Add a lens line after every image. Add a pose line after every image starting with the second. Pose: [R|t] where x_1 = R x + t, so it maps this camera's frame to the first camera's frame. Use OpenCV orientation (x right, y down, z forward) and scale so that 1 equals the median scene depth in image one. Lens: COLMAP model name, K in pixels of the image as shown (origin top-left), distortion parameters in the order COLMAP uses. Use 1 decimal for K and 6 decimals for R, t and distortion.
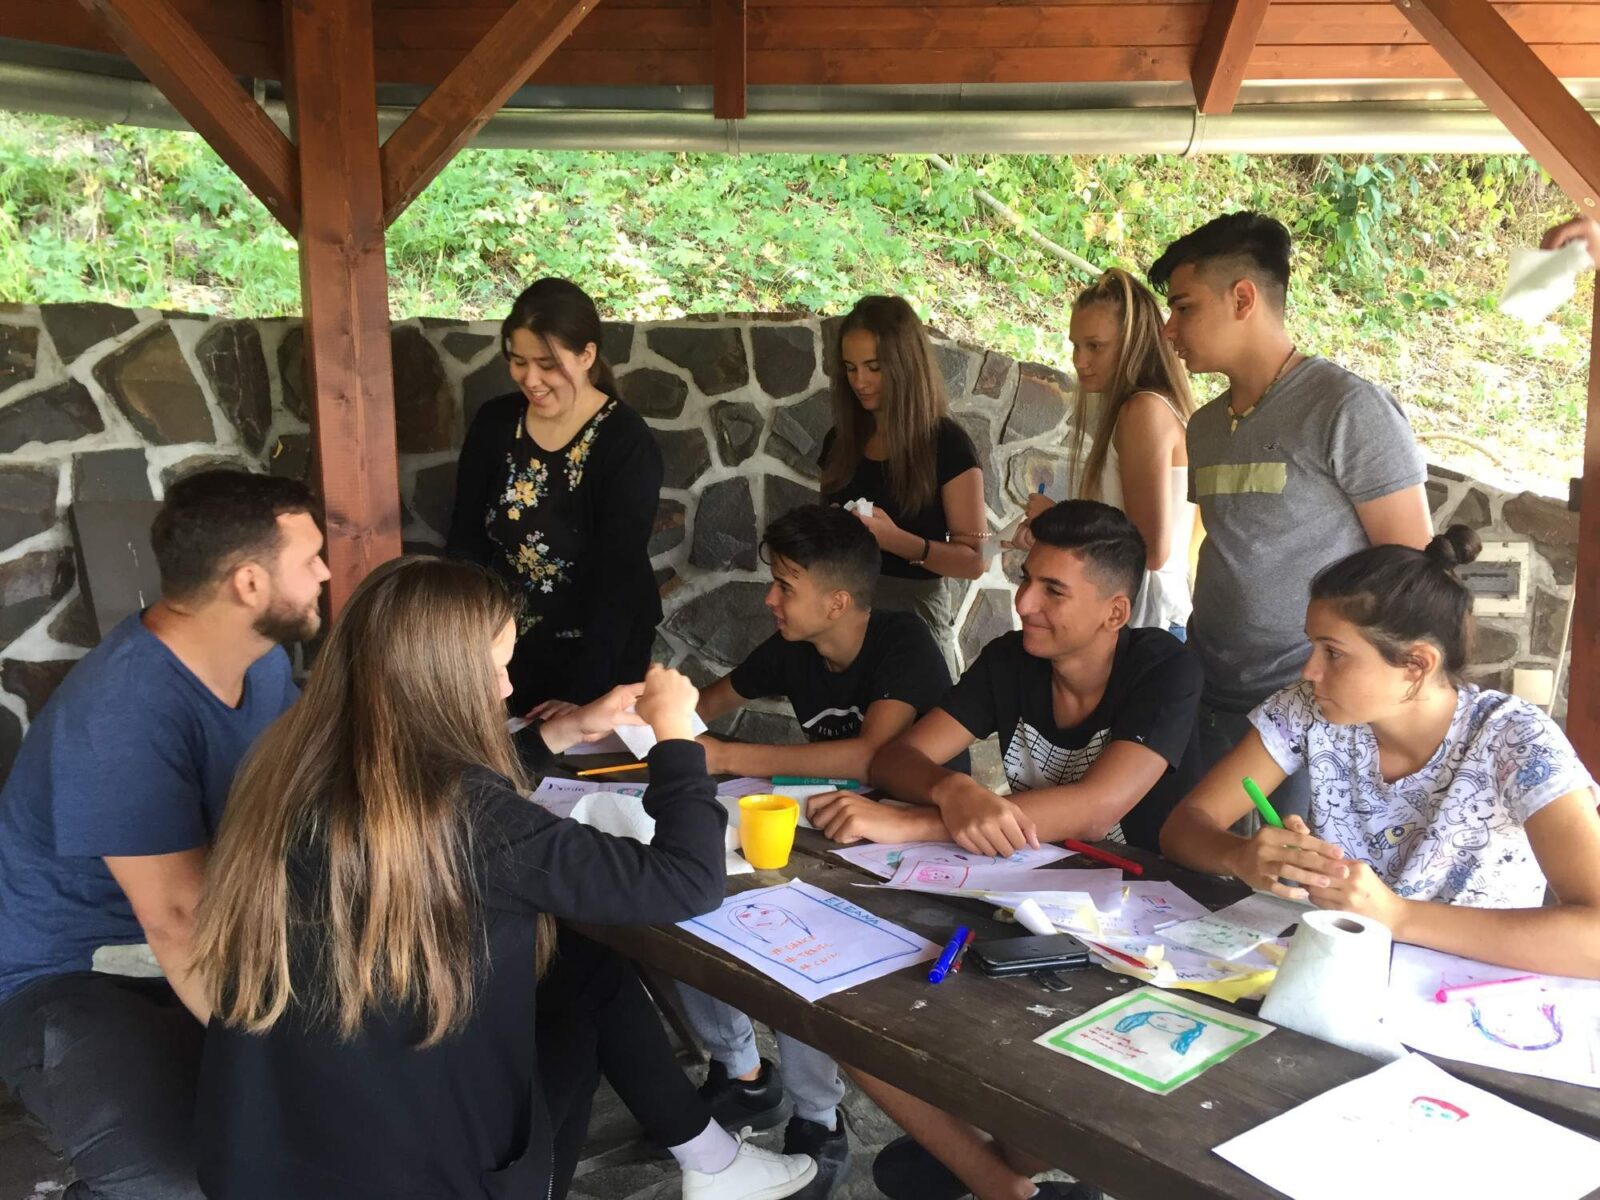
lens RADIAL K [[1342.2, 0, 802.0], [0, 1342.2, 599.5], [0, 0, 1]] dist [0.039657, -0.057270]
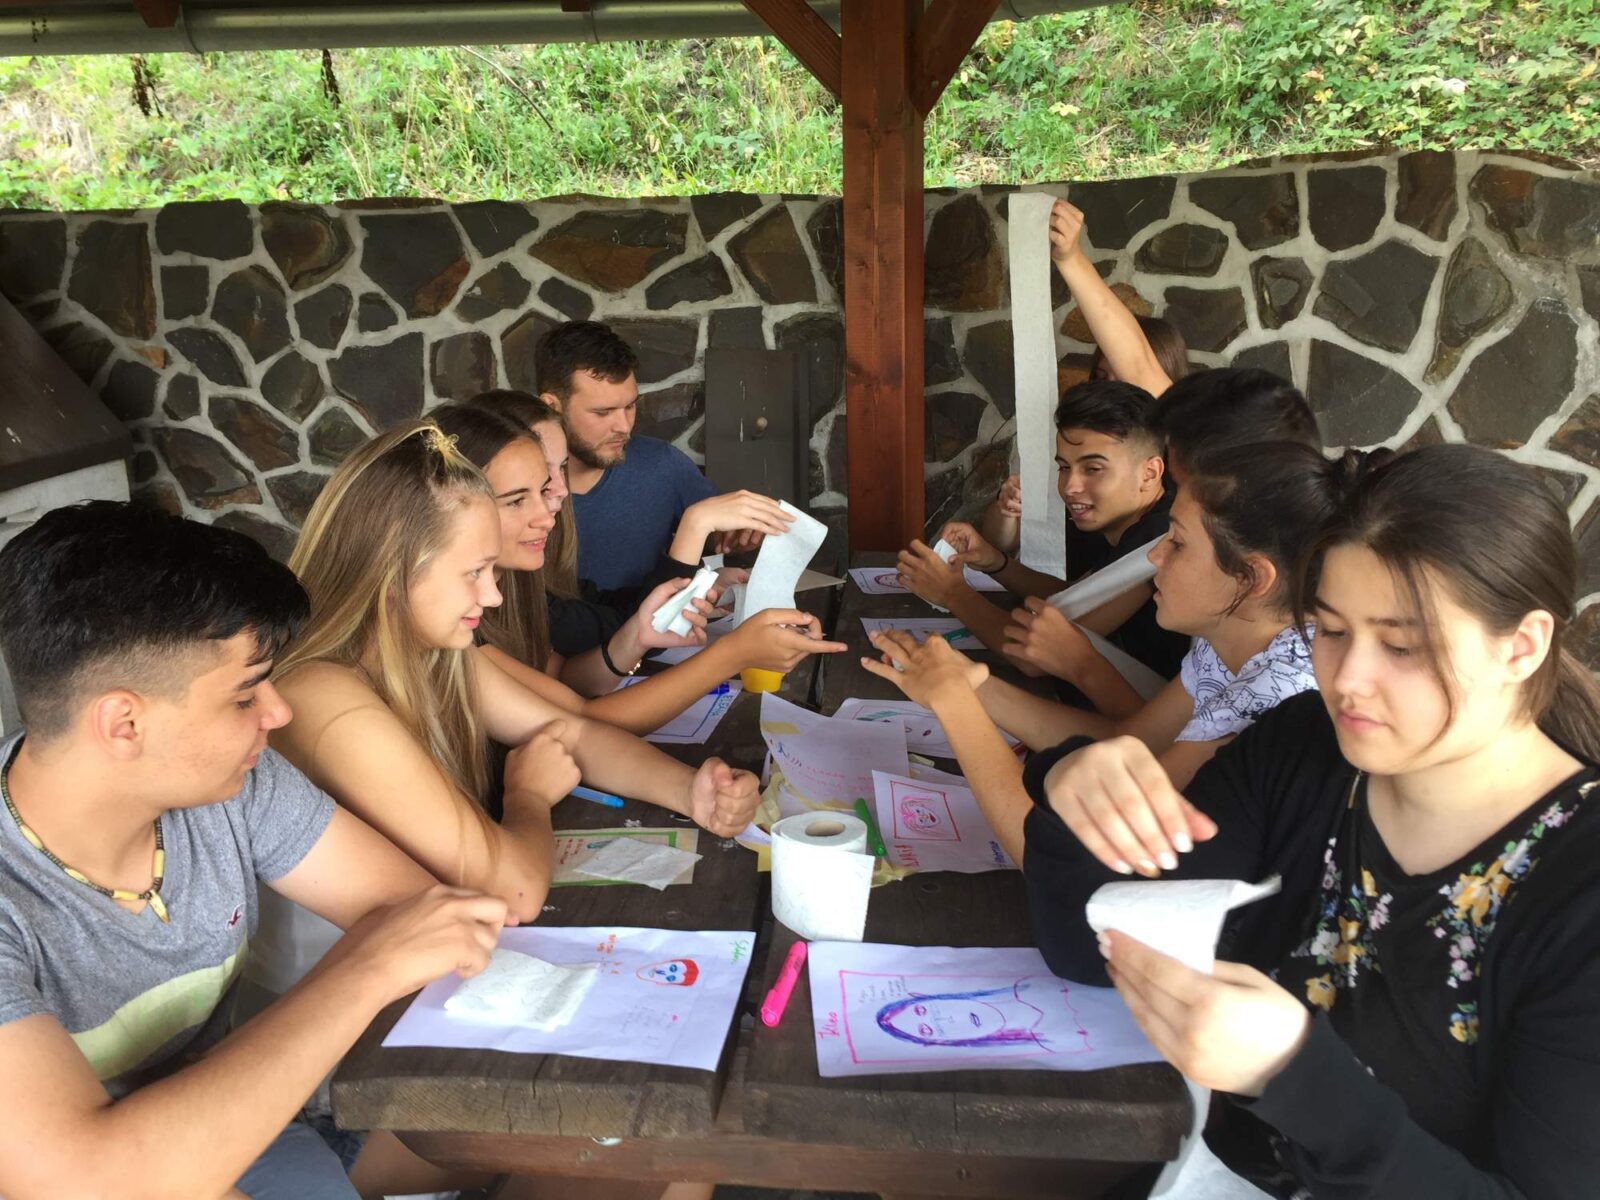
lens RADIAL K [[1342.2, 0, 799.0], [0, 1342.2, 605.1], [0, 0, 1]] dist [0.039657, -0.057270]
pose [[0.659819, 0.173100, -0.731214, 0.503273], [-0.087138, 0.984166, 0.154351, -0.032075], [0.746355, -0.038127, 0.664455, 0.162577]]
